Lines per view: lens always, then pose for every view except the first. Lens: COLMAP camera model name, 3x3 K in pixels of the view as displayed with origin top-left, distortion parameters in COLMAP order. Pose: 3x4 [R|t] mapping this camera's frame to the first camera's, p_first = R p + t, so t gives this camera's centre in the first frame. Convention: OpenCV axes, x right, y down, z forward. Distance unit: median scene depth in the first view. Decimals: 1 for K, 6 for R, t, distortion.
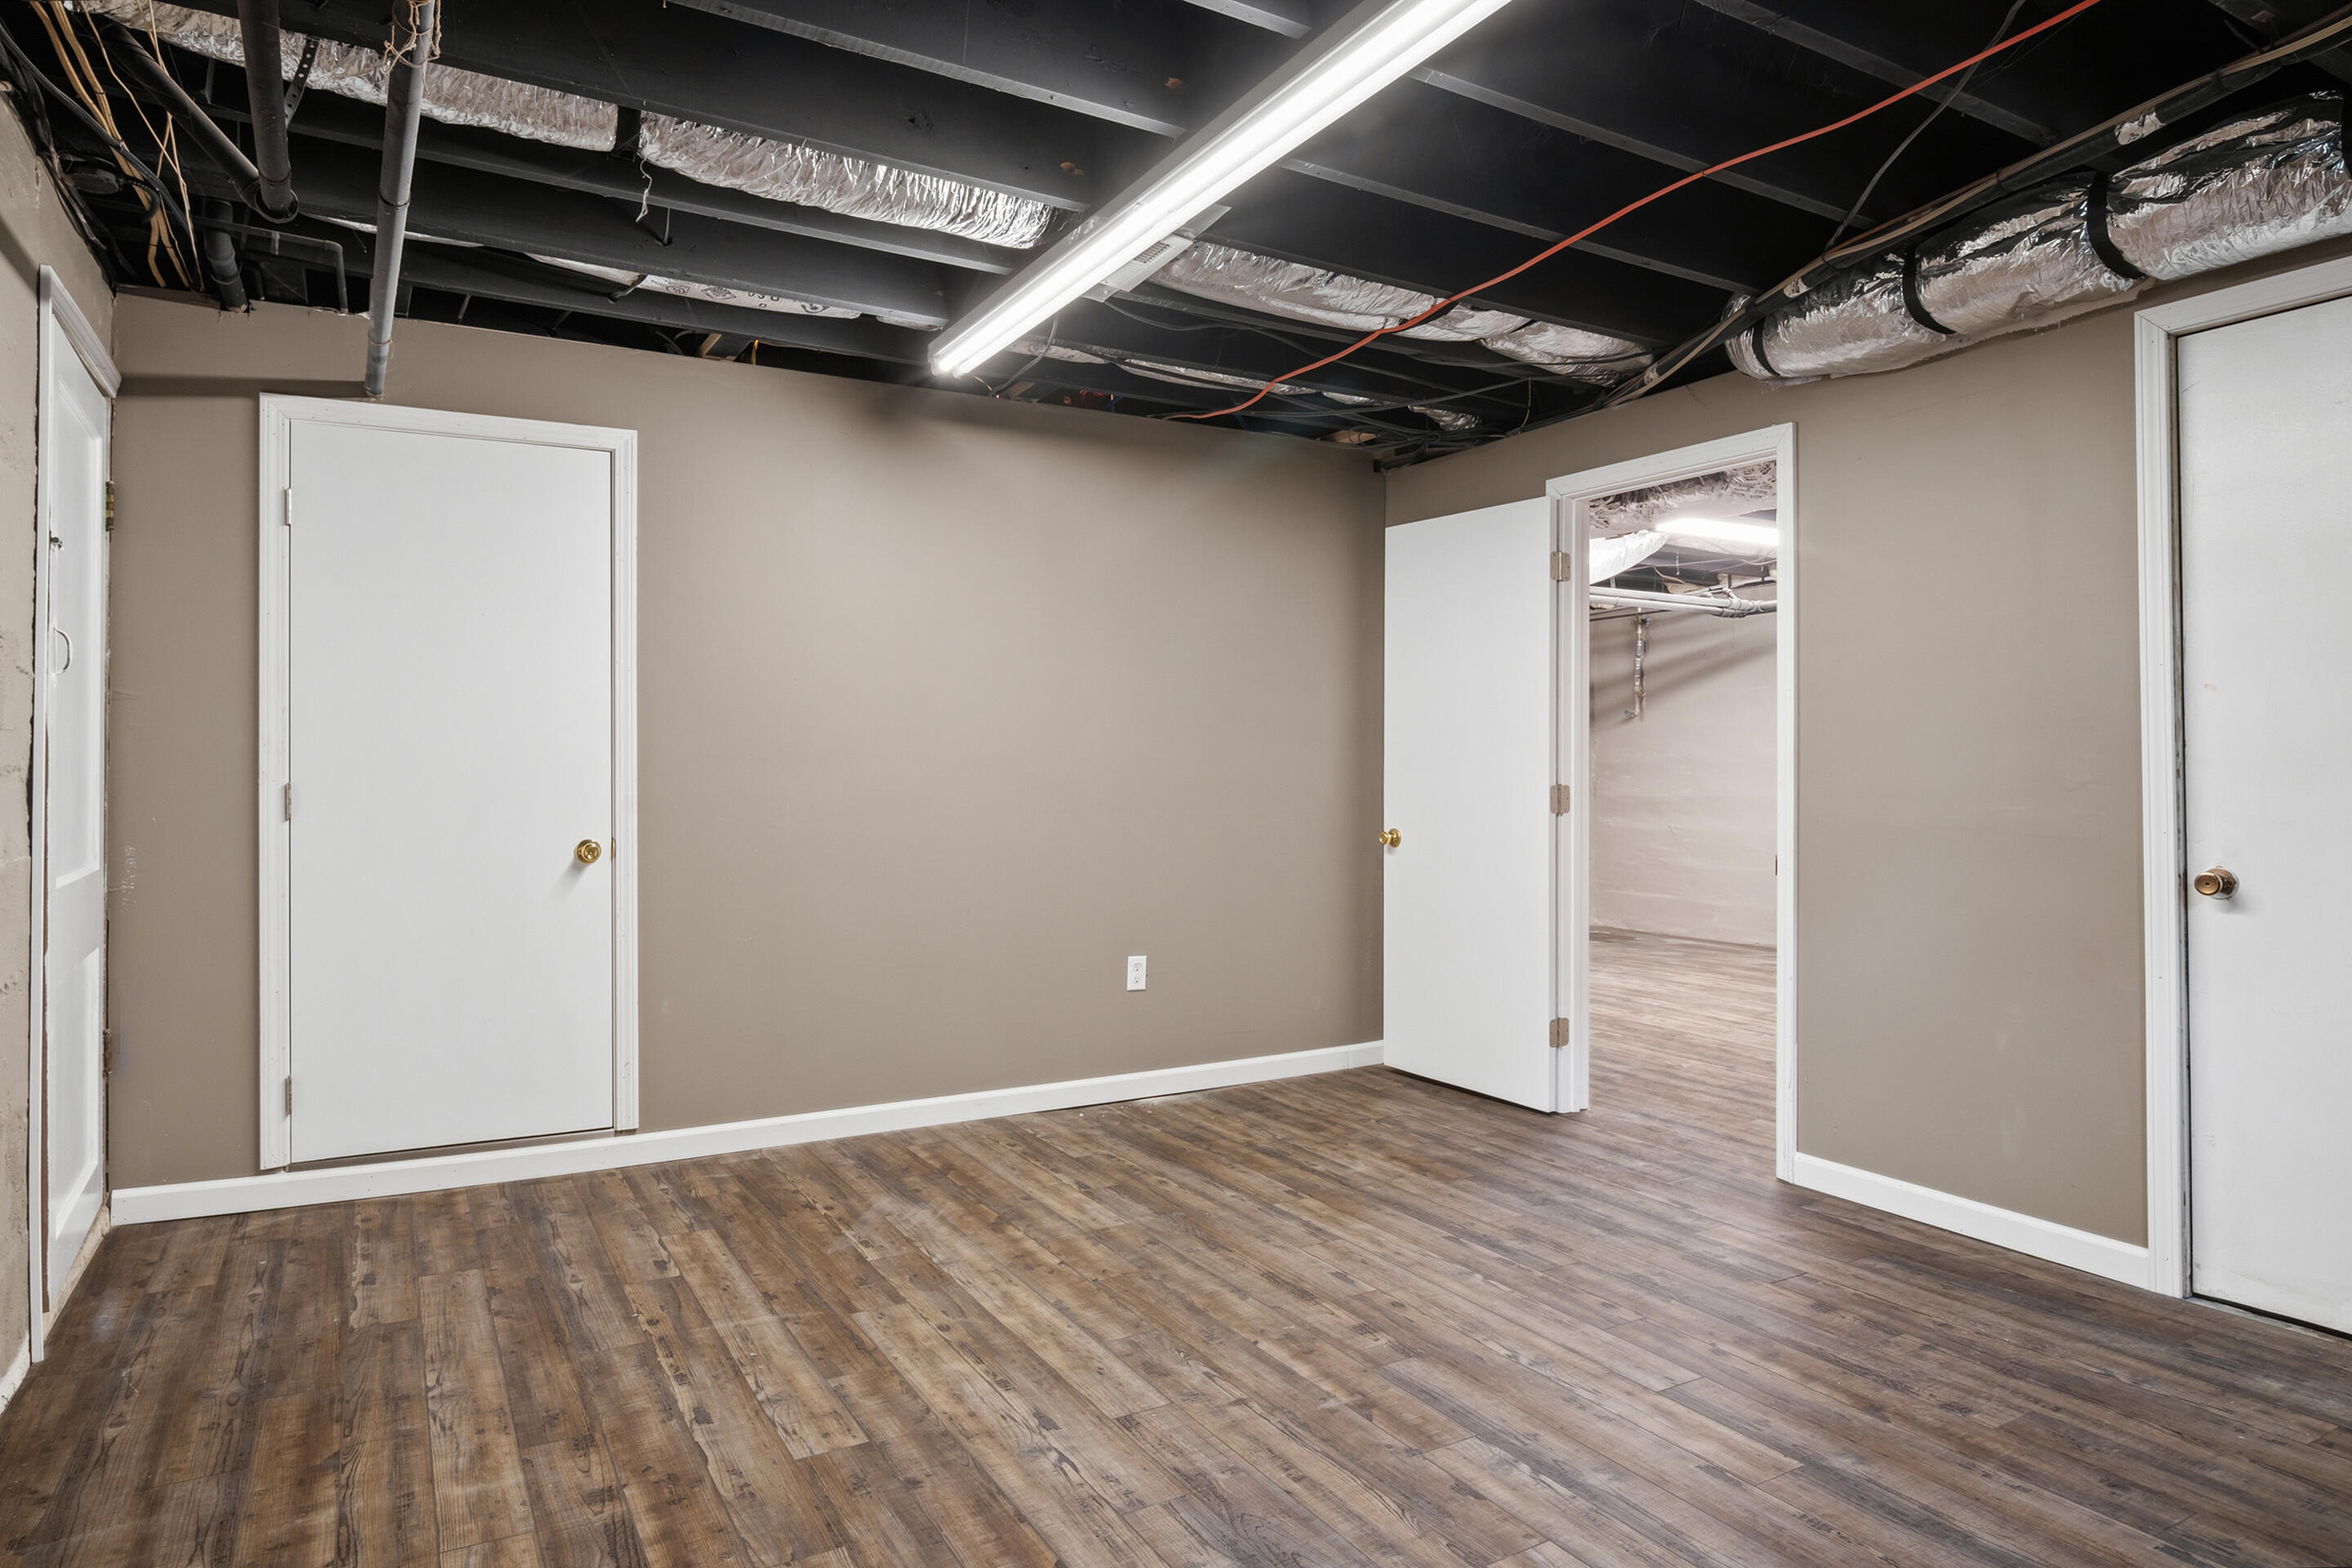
lens RADIAL K [[1343.0, 0, 1174.4], [0, 1343.0, 774.6], [0, 0, 1]] dist [0.003179, -0.005090]
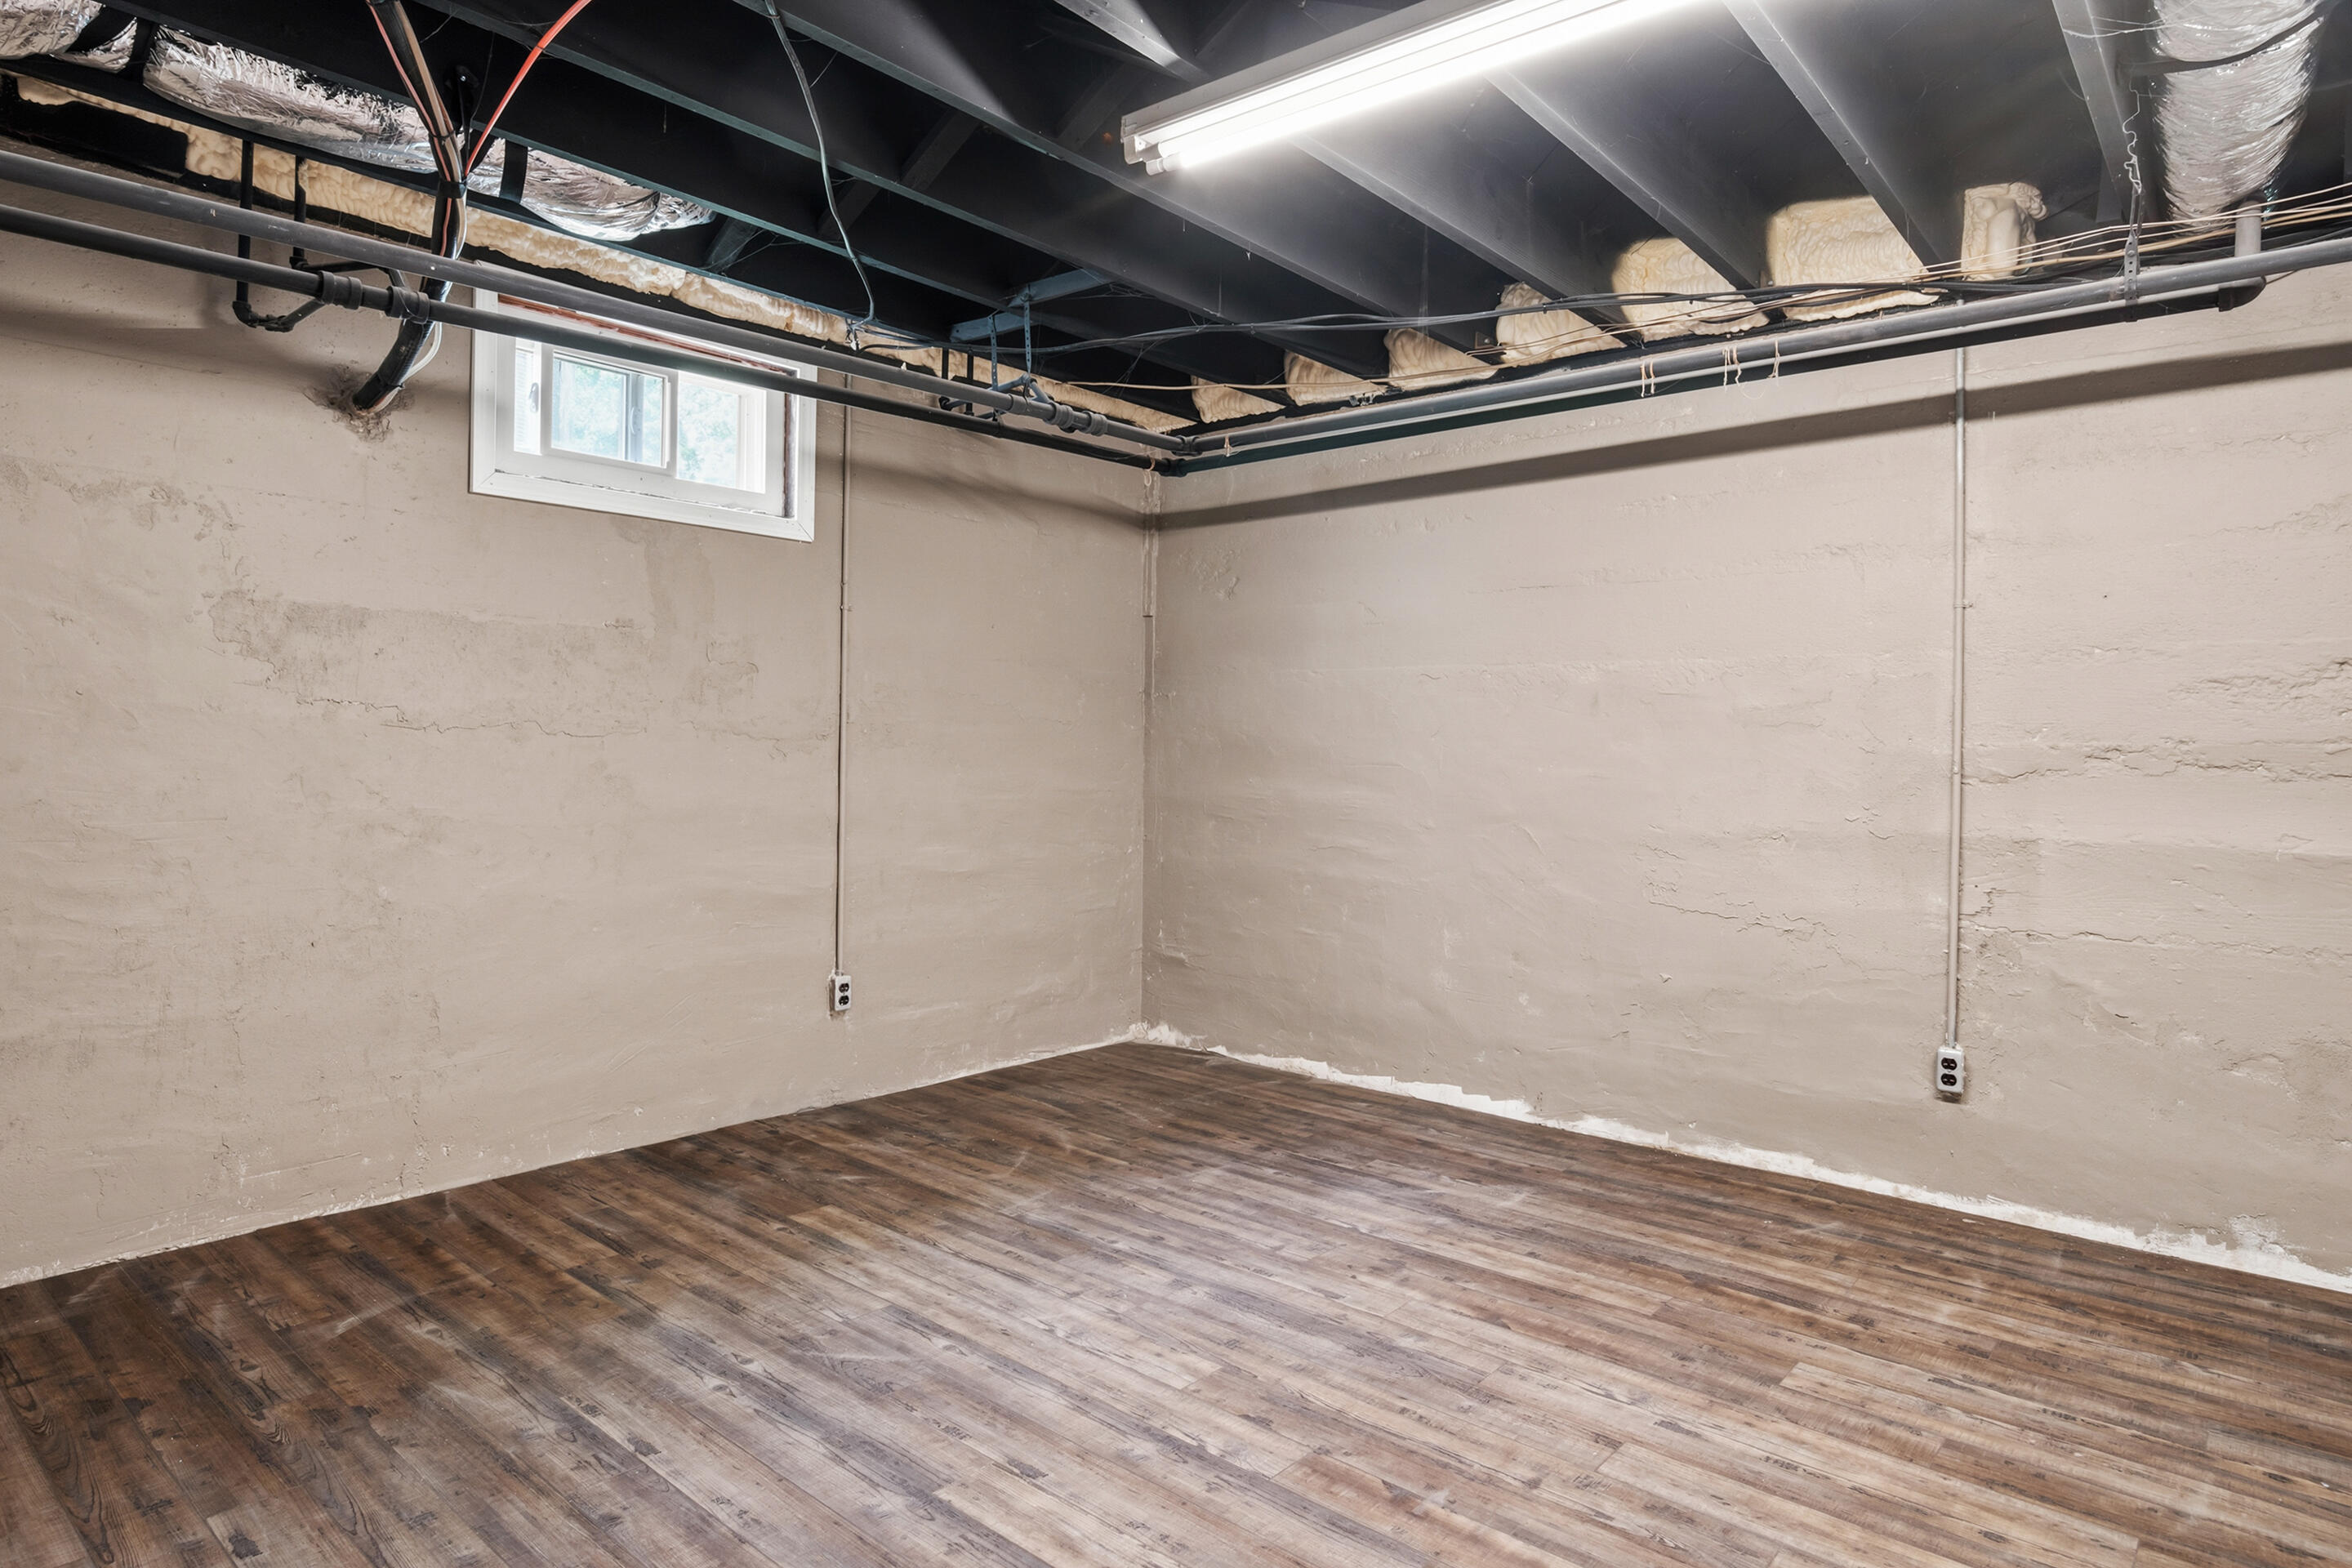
lens RADIAL K [[1343.0, 0, 1174.8], [0, 1343.0, 772.7], [0, 0, 1]] dist [0.003179, -0.005090]
pose [[-0.942499, -0.014695, -0.333886, 0.604947], [-0.024931, 0.999341, 0.026393, -0.016580], [0.333278, 0.033200, -0.942244, 1.842536]]
